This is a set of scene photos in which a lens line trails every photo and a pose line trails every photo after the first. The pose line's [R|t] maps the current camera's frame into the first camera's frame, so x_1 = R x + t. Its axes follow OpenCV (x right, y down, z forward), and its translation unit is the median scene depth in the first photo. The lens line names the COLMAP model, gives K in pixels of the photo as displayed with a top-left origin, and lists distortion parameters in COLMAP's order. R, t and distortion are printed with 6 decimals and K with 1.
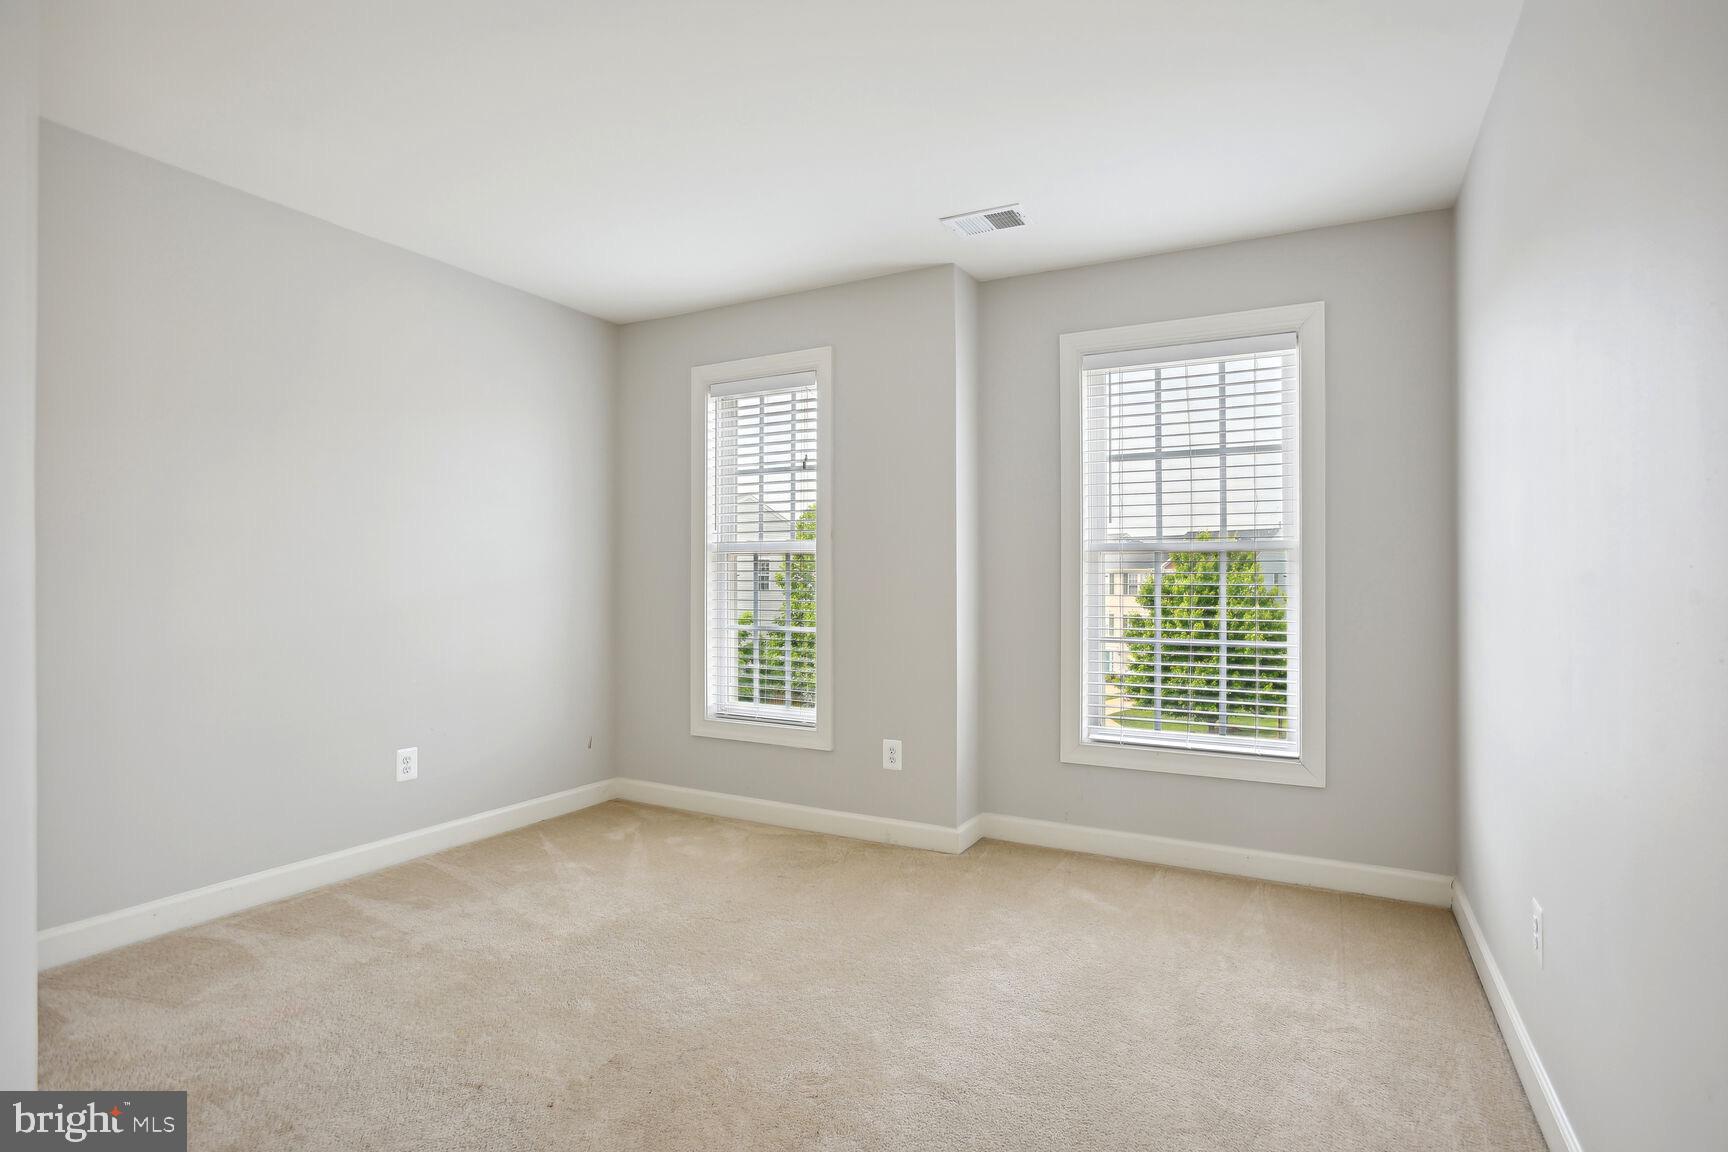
lens RADIAL K [[866.0, 0, 864.0], [0, 866.0, 576.0], [0, 0, 1]] dist [-0.036188, 0.000114]
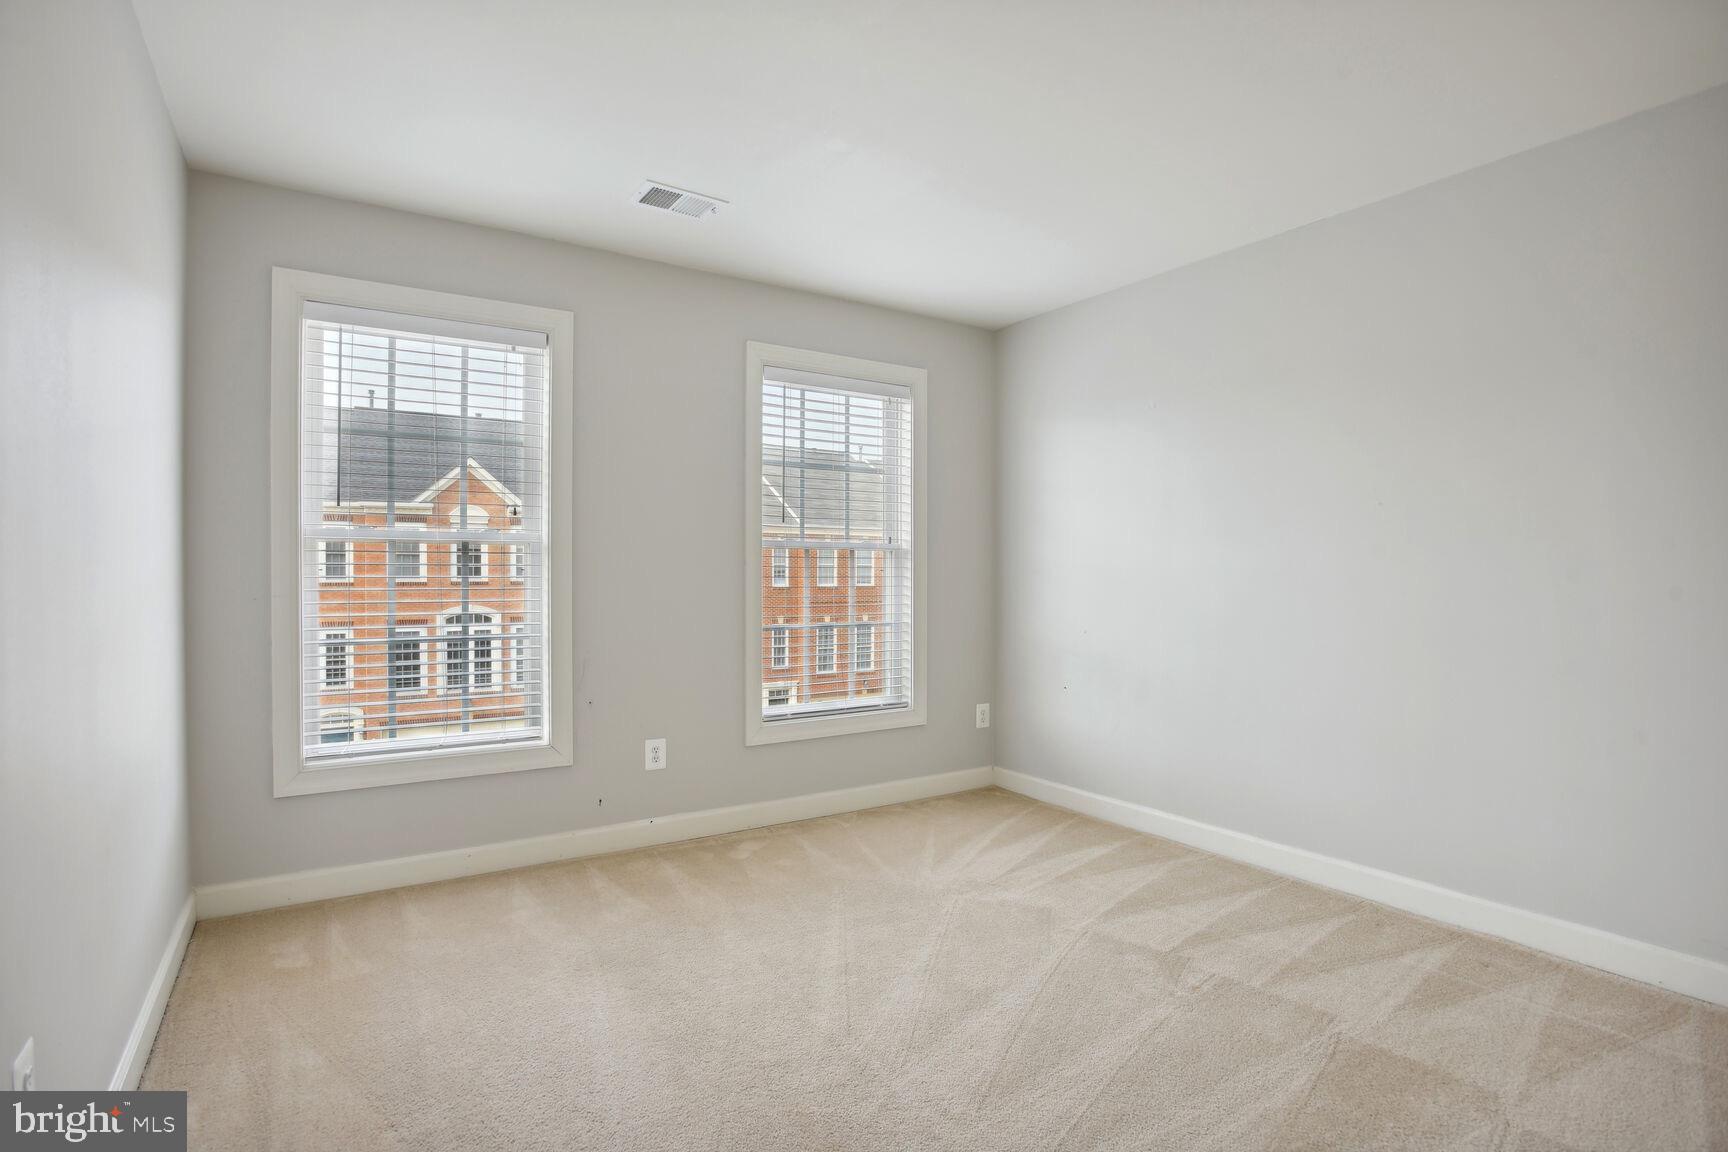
lens RADIAL K [[892.8, 0, 864.0], [0, 892.8, 576.0], [0, 0, 1]] dist [0.001956, 0.000273]
pose [[0.564390, -0.003010, 0.825503, -0.621244], [-0.005637, 0.999956, 0.007500, -0.001712], [-0.825489, -0.008887, 0.564348, 0.245570]]
